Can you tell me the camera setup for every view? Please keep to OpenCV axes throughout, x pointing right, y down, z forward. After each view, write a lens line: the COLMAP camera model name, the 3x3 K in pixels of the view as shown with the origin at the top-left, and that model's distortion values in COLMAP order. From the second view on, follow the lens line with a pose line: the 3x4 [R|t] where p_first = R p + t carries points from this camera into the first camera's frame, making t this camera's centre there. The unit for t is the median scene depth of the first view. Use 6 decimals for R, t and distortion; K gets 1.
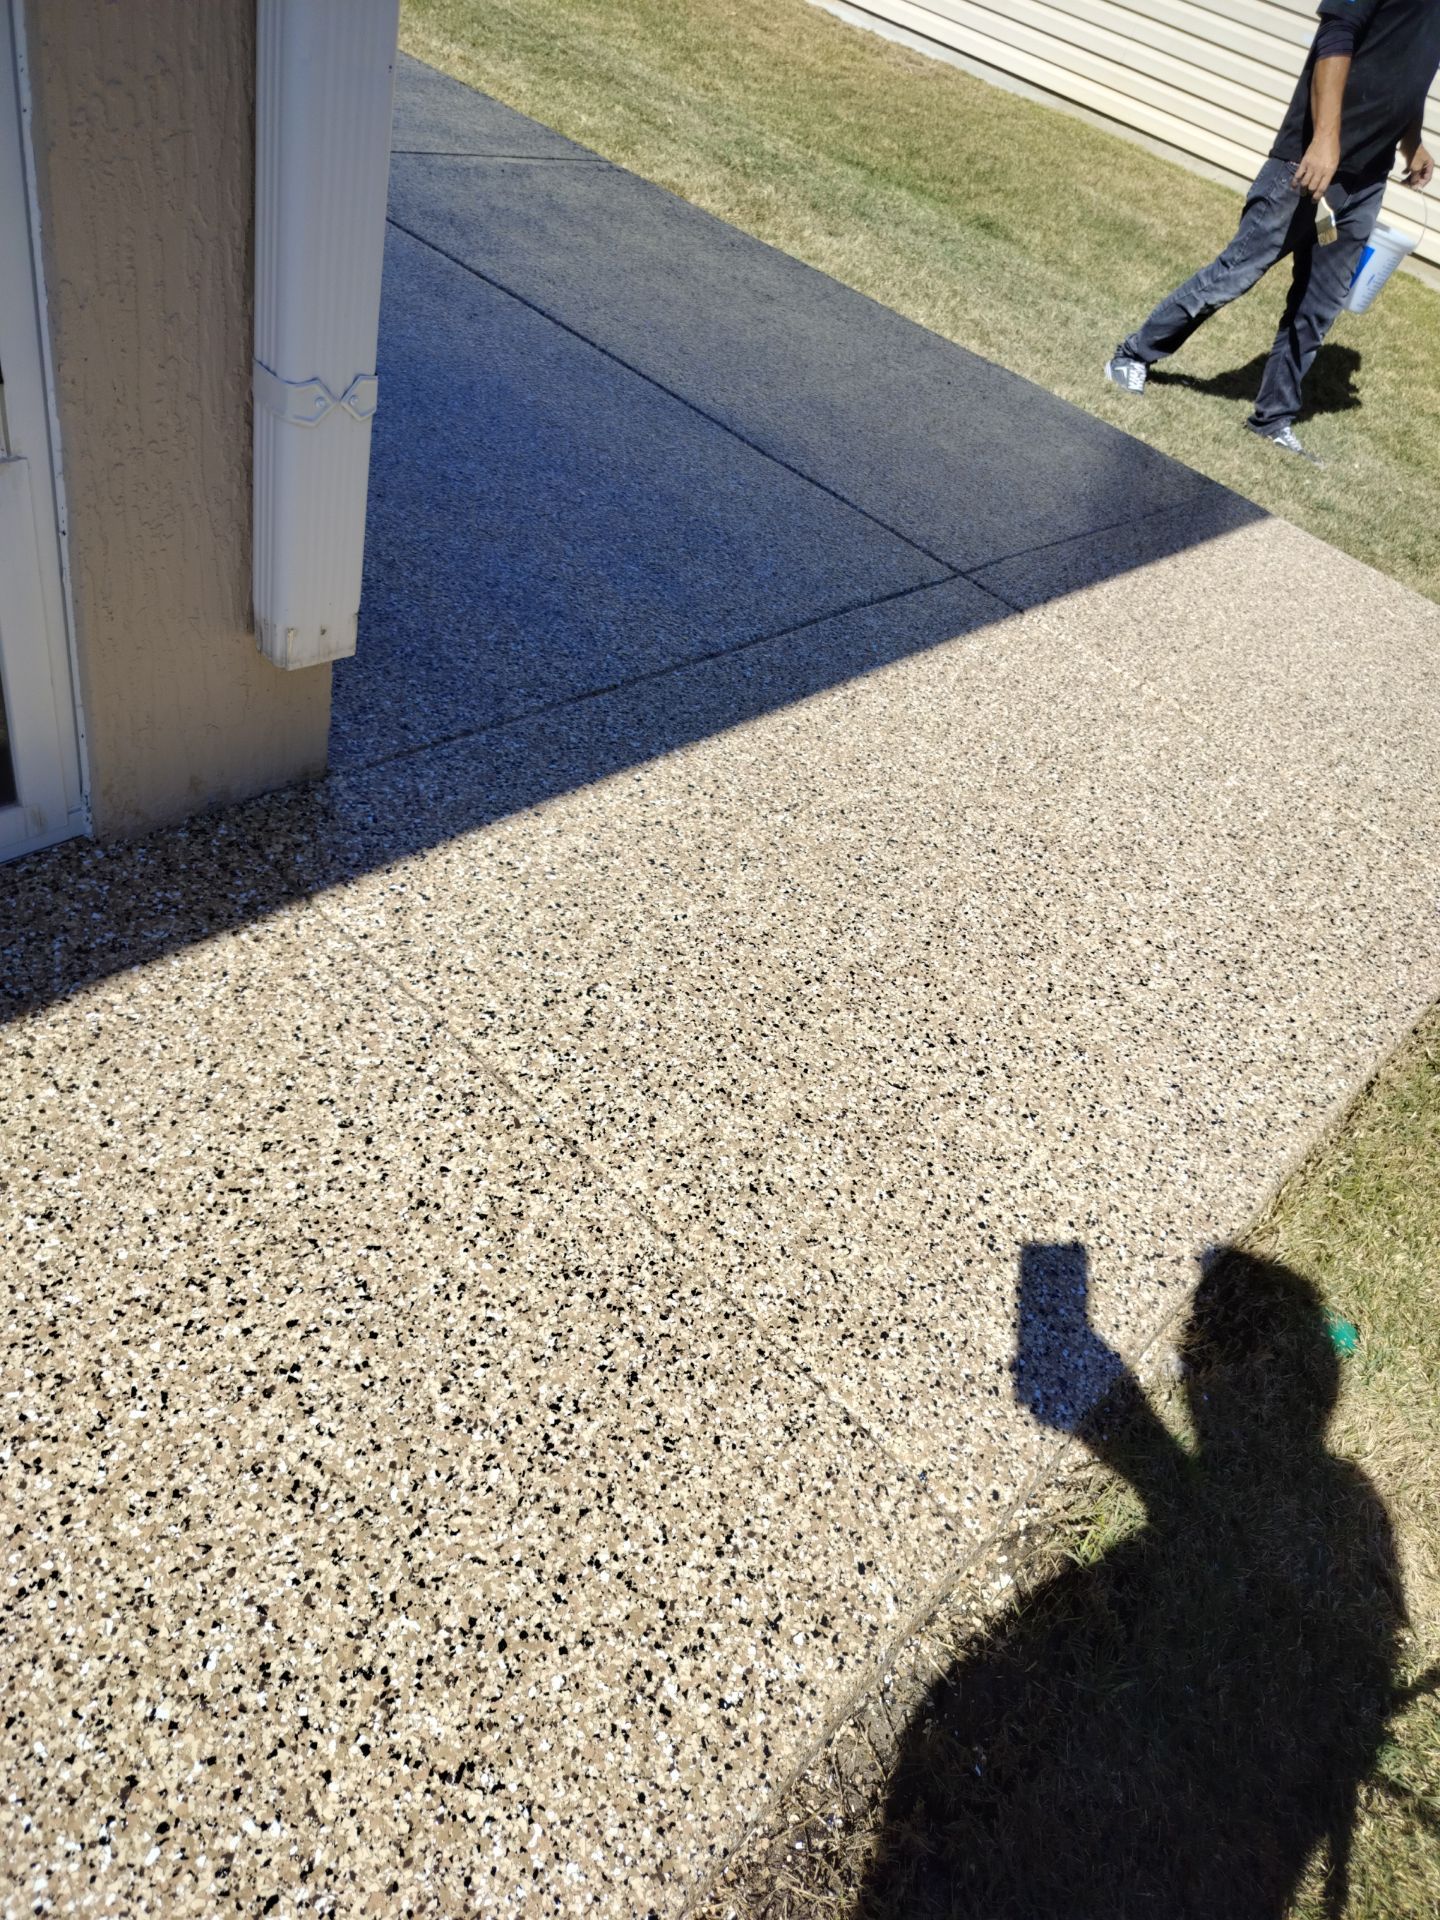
lens RADIAL K [[1343.5, 0, 720.0], [0, 1343.5, 960.0], [0, 0, 1]] dist [0.056564, -0.046639]
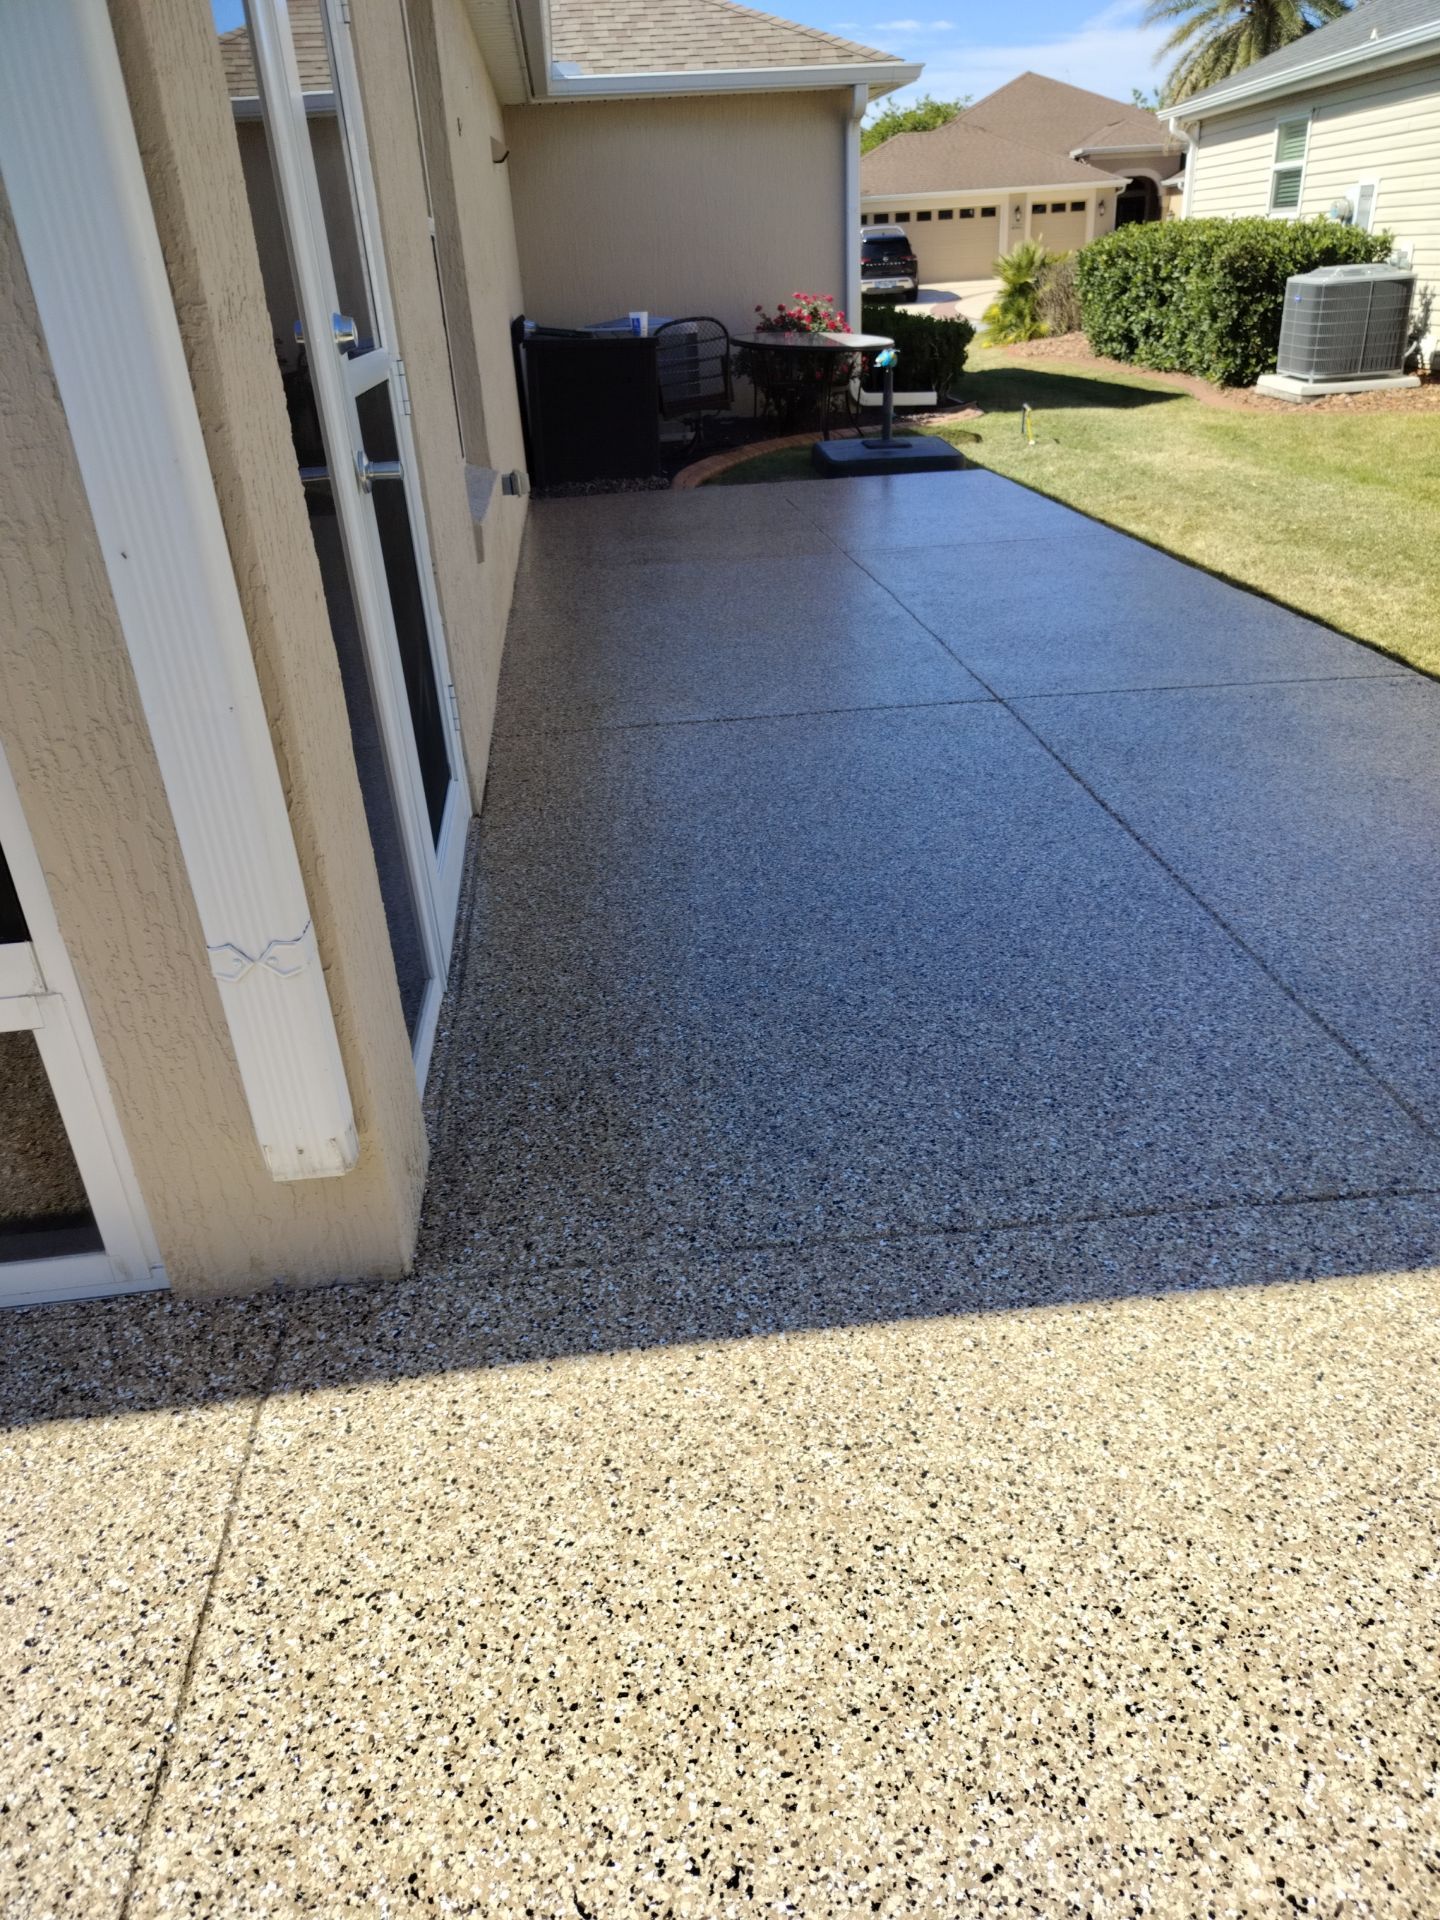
lens RADIAL K [[1343.5, 0, 720.0], [0, 1343.5, 960.0], [0, 0, 1]] dist [0.056564, -0.046639]
pose [[0.729744, 0.060684, -0.681022, 0.604704], [-0.277079, 0.936845, -0.213422, -0.223220], [0.625061, 0.344440, 0.700471, 0.362772]]
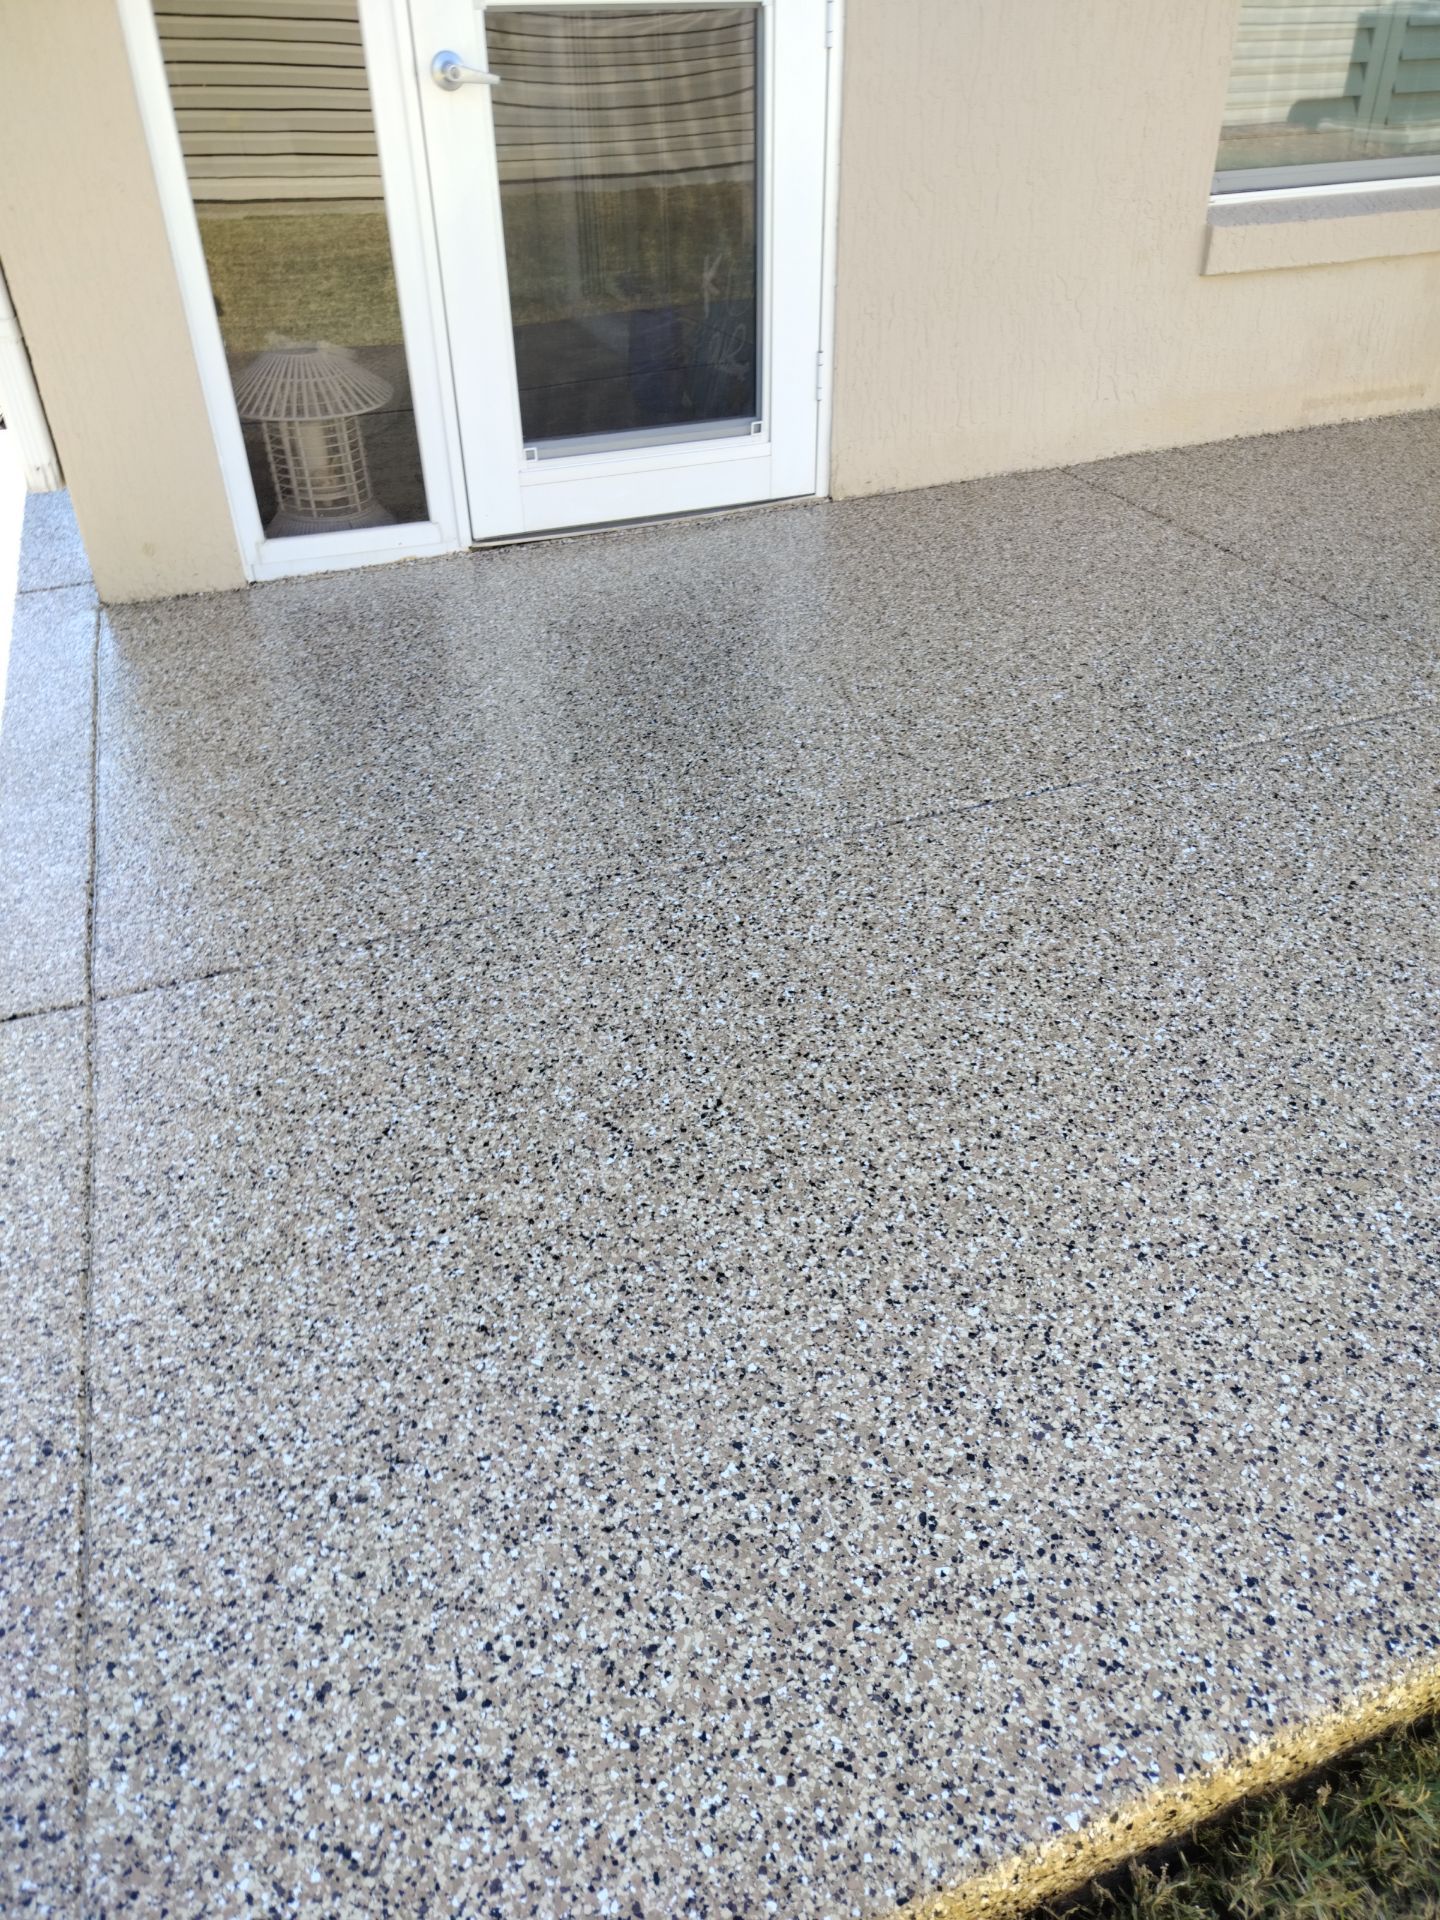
lens RADIAL K [[1343.5, 0, 720.0], [0, 1343.5, 960.0], [0, 0, 1]] dist [0.056564, -0.046639]
pose [[-0.419771, 0.354171, -0.835676, 1.022203], [-0.661880, 0.510561, 0.548855, -1.464921], [0.621053, 0.783511, 0.020100, 1.940823]]
